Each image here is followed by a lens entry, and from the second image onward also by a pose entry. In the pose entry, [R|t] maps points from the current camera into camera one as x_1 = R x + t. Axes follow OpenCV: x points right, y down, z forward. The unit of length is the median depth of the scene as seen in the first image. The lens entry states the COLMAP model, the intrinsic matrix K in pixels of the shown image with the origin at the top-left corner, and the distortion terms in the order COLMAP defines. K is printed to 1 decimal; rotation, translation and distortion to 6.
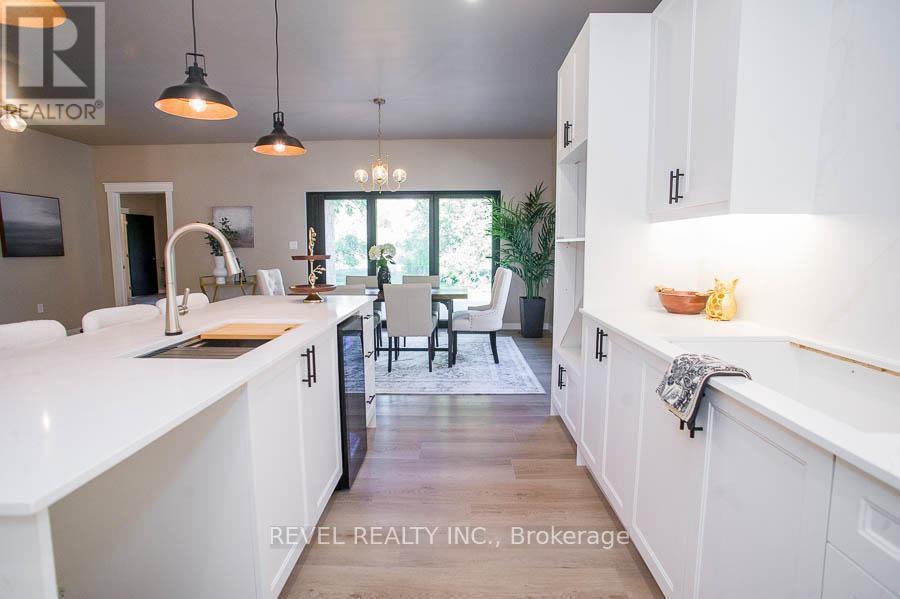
lens RADIAL K [[483.9, 0, 449.1], [0, 483.9, 284.6], [0, 0, 1]] dist [-0.078447, 0.046676]
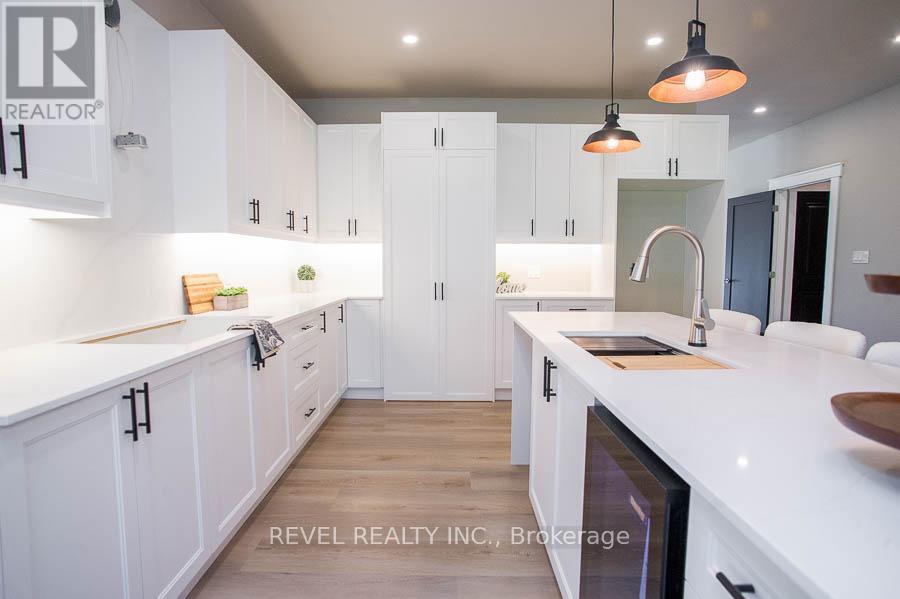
lens RADIAL K [[464.4, 0, 449.9], [0, 464.4, 298.1], [0, 0, 1]] dist [-0.075735, 0.041883]
pose [[-0.999628, 0.001307, -0.027260, -0.051686], [-0.002981, 0.987646, 0.156674, -0.091725], [0.027128, 0.156697, -0.987274, 1.338501]]
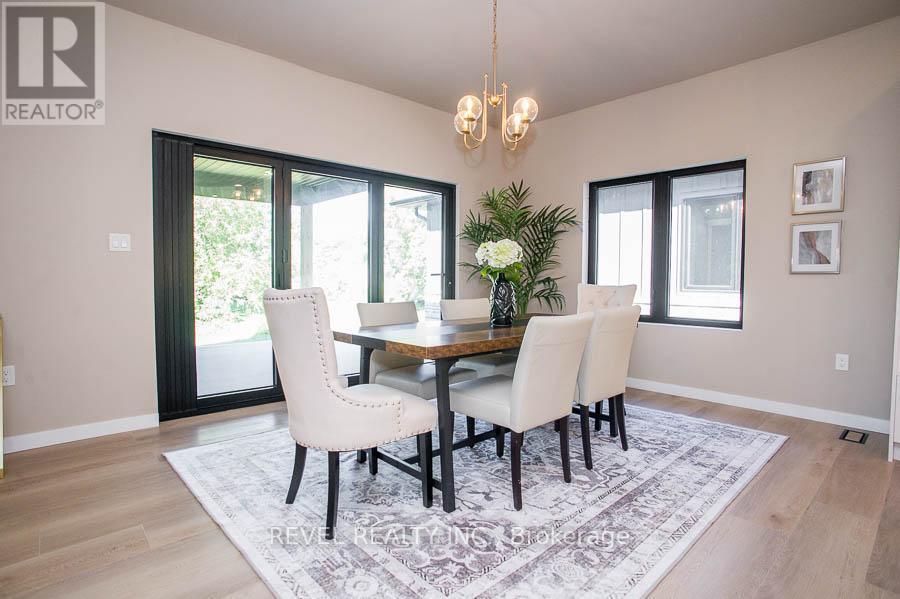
lens RADIAL K [[464.4, 0, 449.9], [0, 464.4, 298.1], [0, 0, 1]] dist [-0.075735, 0.041883]
pose [[0.713858, -0.023065, 0.699910, -1.076389], [0.048152, 0.998709, -0.016200, -0.021887], [-0.698633, 0.045267, 0.714047, 1.311493]]
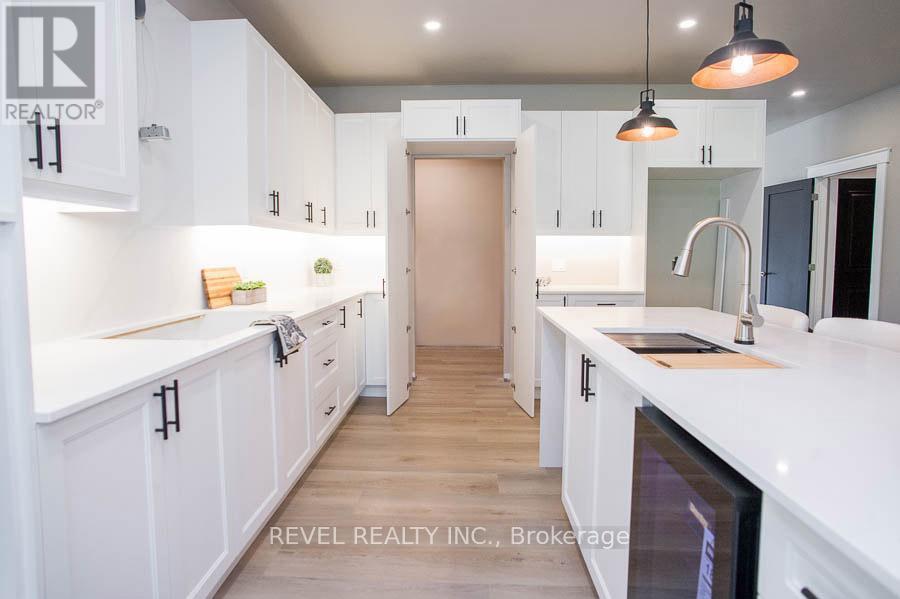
lens RADIAL K [[483.9, 0, 449.1], [0, 483.9, 284.6], [0, 0, 1]] dist [-0.078447, 0.046676]
pose [[-0.999992, 0.000761, 0.003805, -0.026264], [0.001294, 0.989864, 0.142016, -0.093969], [-0.003659, 0.142019, -0.989857, 1.340318]]
